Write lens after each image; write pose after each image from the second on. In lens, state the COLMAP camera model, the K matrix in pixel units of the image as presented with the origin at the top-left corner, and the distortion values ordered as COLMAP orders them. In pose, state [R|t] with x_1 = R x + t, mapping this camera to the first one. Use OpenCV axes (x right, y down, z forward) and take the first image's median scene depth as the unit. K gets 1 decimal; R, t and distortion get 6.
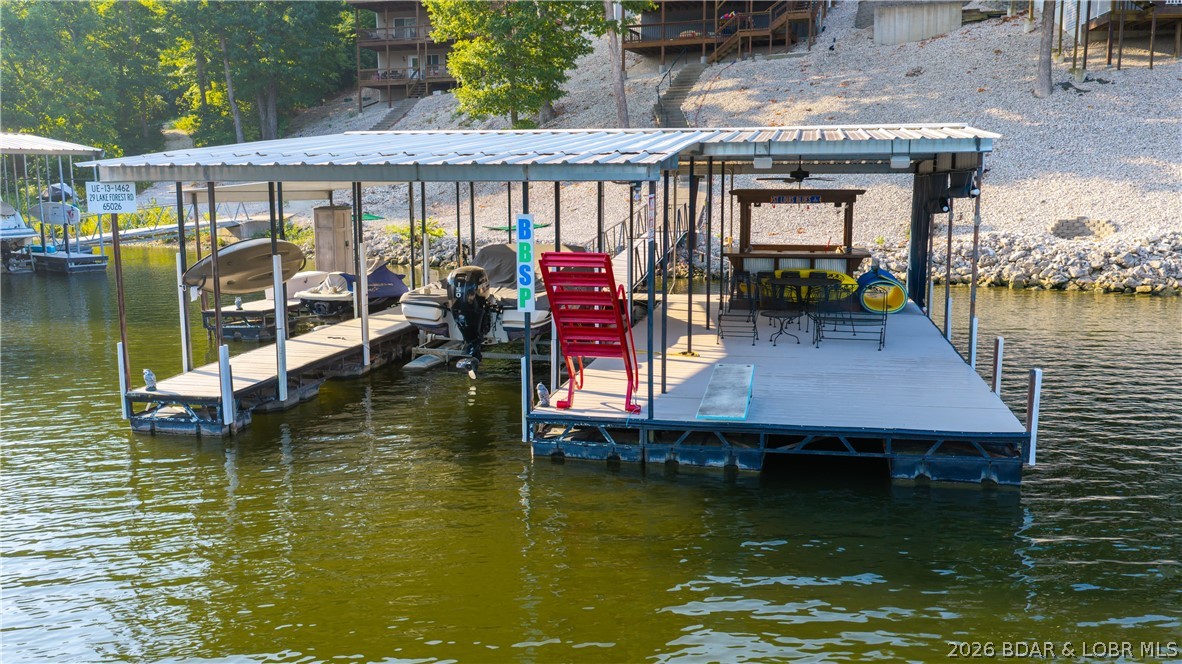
lens RADIAL K [[980.6, 0, 591.0], [0, 980.6, 332.0], [0, 0, 1]] dist [0.024043, -0.051766]
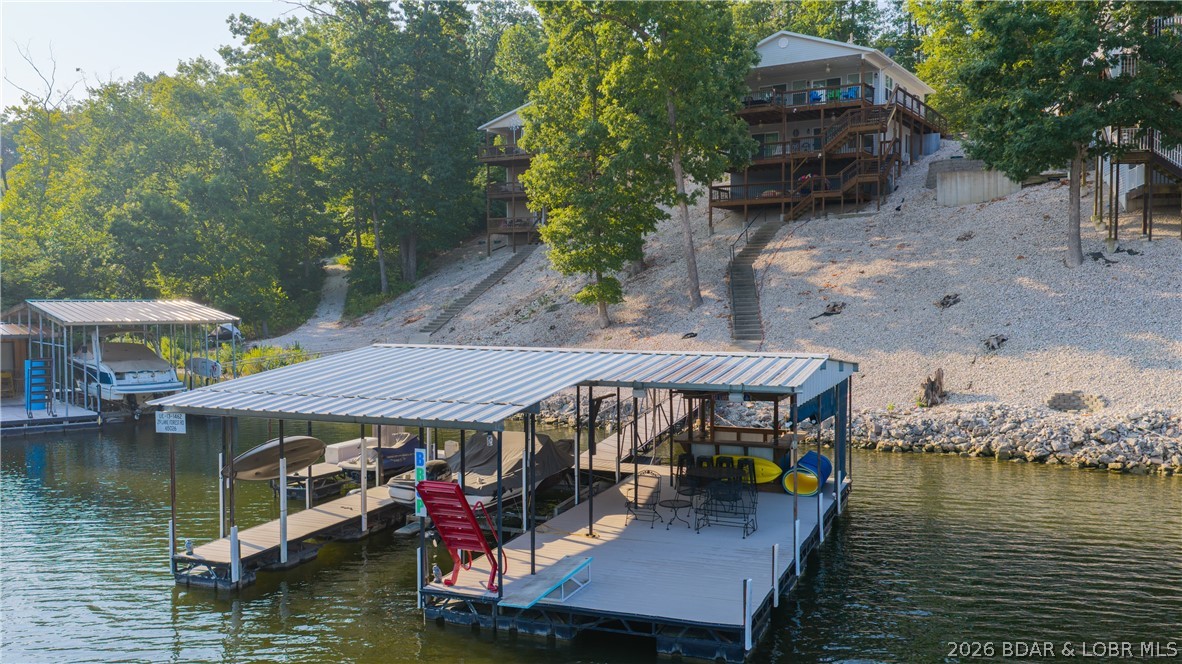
lens RADIAL K [[980.6, 0, 591.0], [0, 980.6, 332.0], [0, 0, 1]] dist [0.024043, -0.051766]
pose [[0.986670, 0.007649, -0.162552, 0.158347], [-0.025699, 0.993684, -0.109229, -0.053108], [0.160690, 0.111950, 0.980635, -0.153683]]
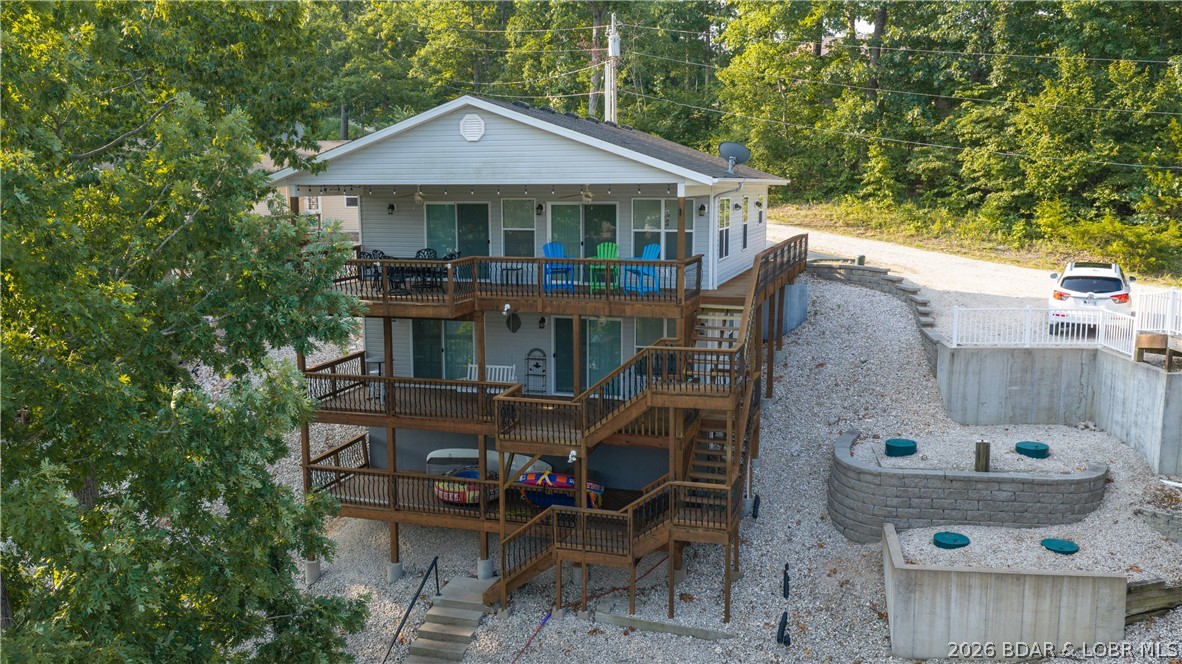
lens RADIAL K [[980.6, 0, 591.0], [0, 980.6, 332.0], [0, 0, 1]] dist [0.024043, -0.051766]
pose [[0.995172, -0.013326, 0.097240, 0.232232], [0.014357, 0.999848, -0.009917, -0.718664], [-0.097093, 0.011265, 0.995212, 1.083626]]
